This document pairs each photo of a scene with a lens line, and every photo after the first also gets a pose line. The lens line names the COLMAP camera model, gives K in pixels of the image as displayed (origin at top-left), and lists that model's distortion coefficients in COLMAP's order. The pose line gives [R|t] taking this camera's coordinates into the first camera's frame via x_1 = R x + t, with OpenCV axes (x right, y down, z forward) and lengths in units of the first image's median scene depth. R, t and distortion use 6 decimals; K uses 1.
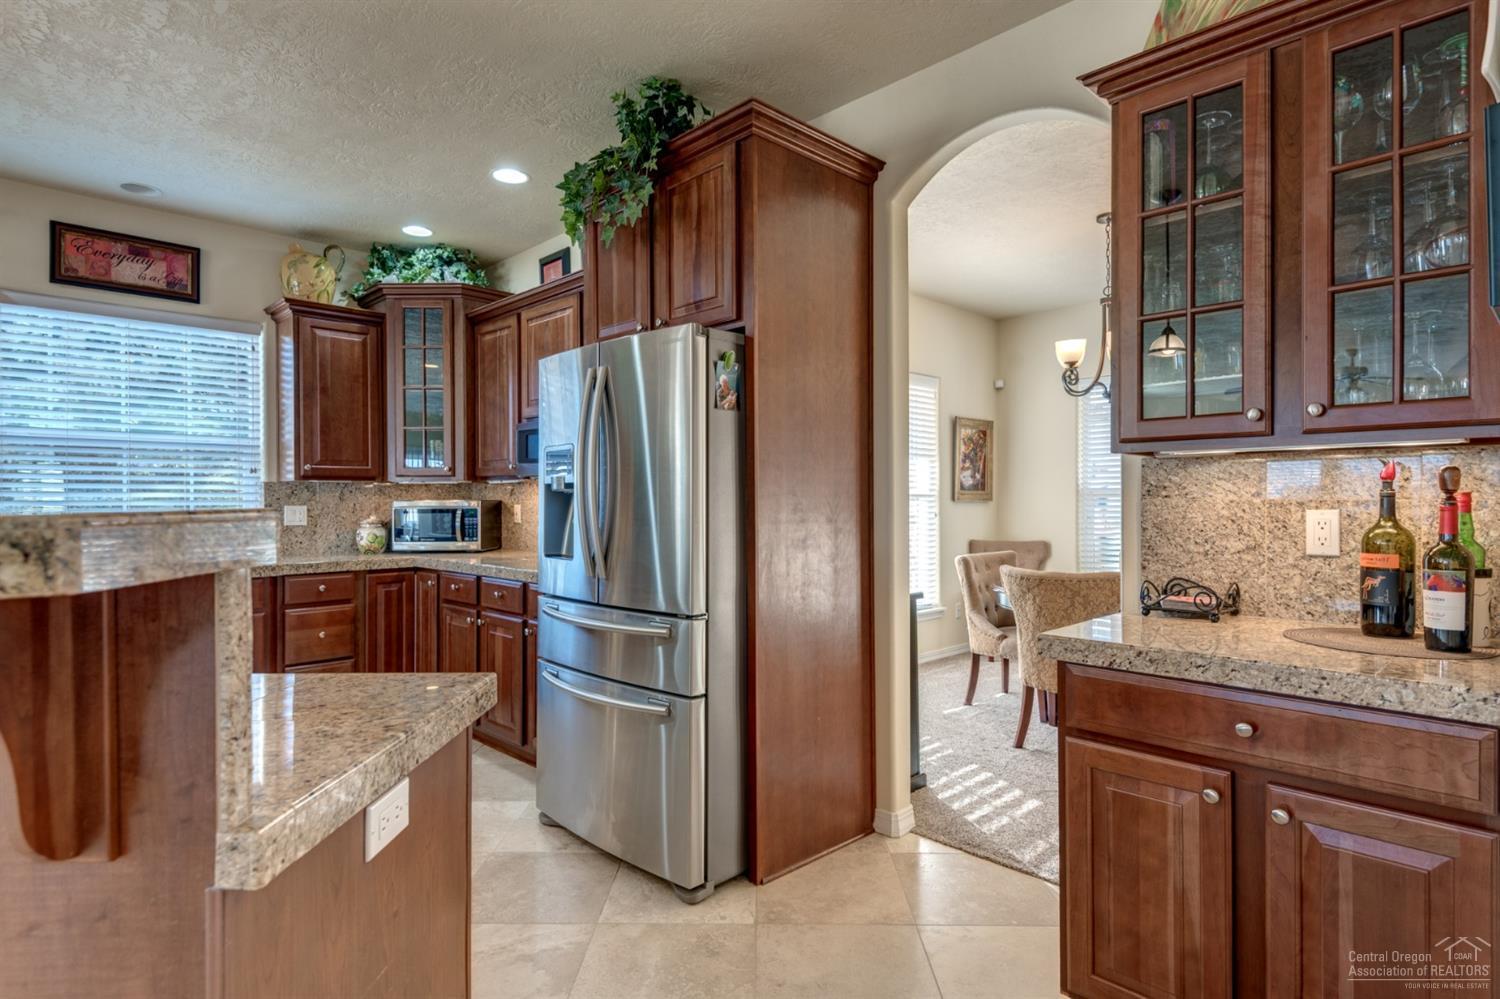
lens RADIAL K [[804.9, 0, 757.6], [0, 804.9, 504.4], [0, 0, 1]] dist [0.025610, -0.017010]
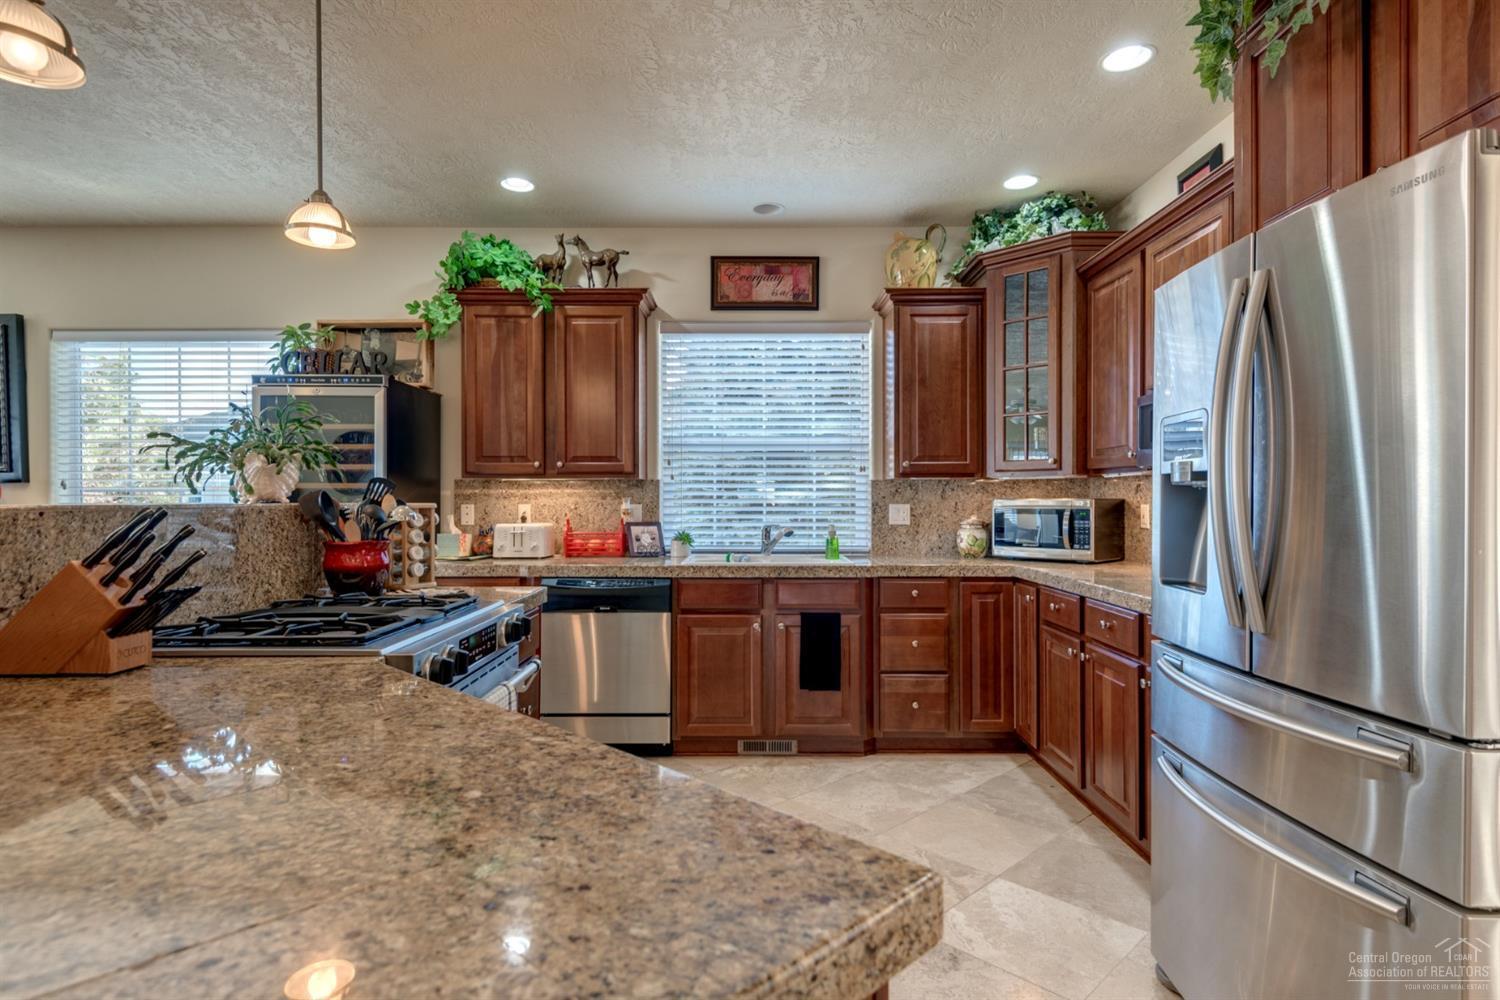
lens RADIAL K [[804.9, 0, 741.6], [0, 804.9, 502.2], [0, 0, 1]] dist [0.025610, -0.017010]
pose [[0.708155, 0.003557, -0.706048, -0.026881], [-0.004375, 0.999990, 0.000649, -0.000835], [0.706043, 0.002630, 0.708164, 0.199995]]
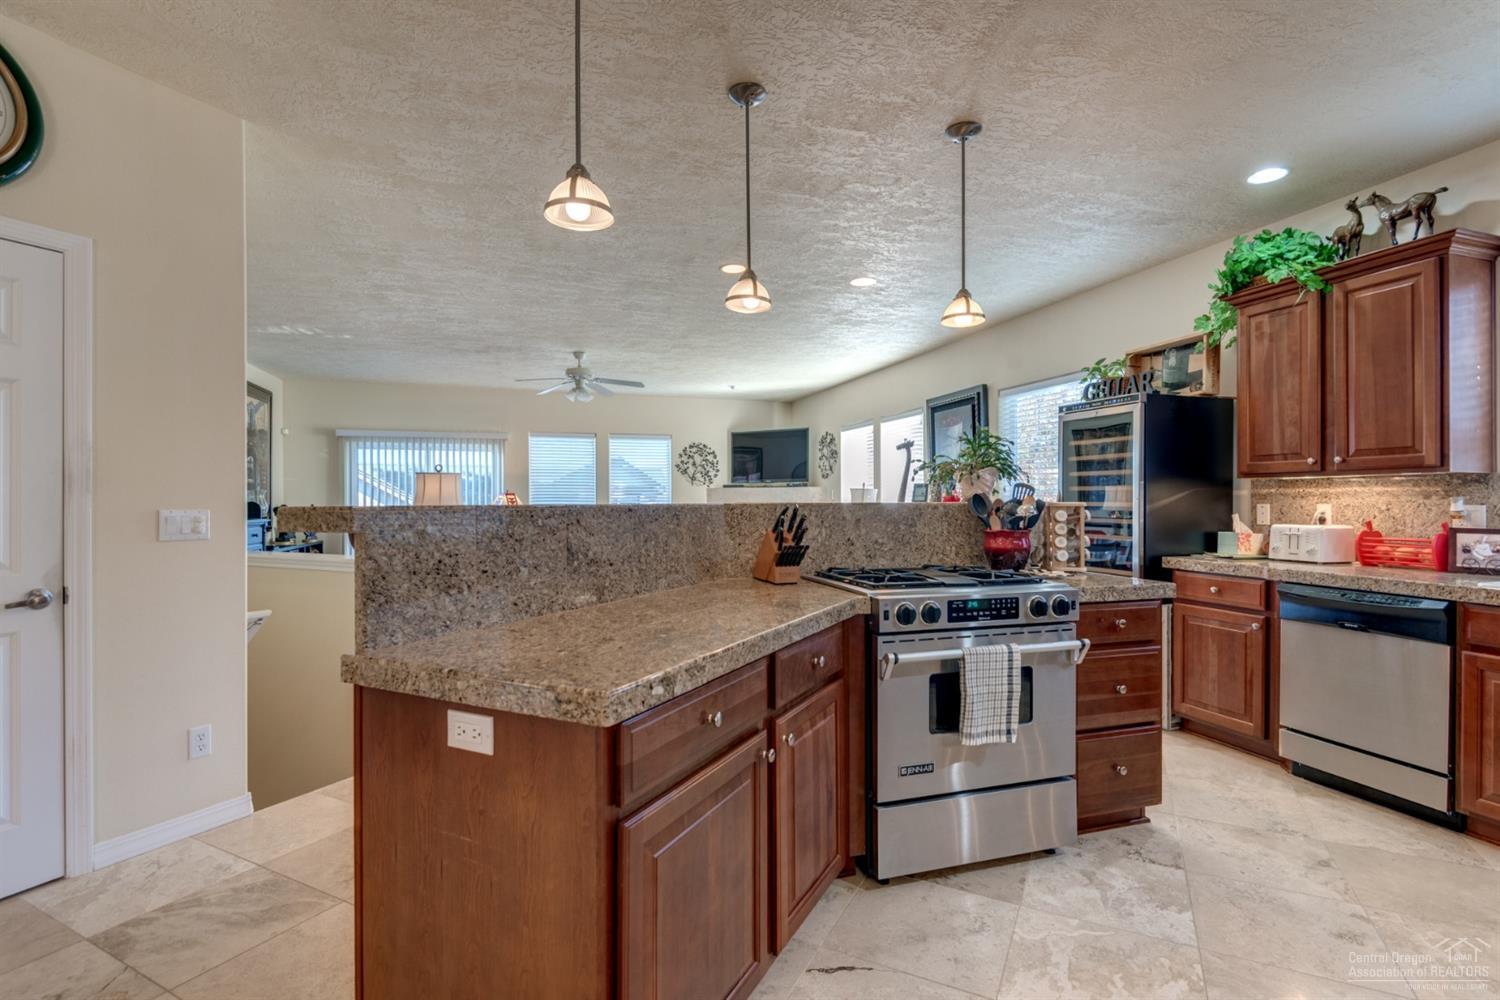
lens RADIAL K [[709.5, 0, 751.2], [0, 709.5, 502.0], [0, 0, 1]] dist [0.018419, -0.001442]
pose [[-0.449255, 0.005636, -0.893386, 0.108934], [-0.003126, 0.999964, 0.007881, -0.003421], [0.893398, 0.006333, -0.449222, 0.517372]]
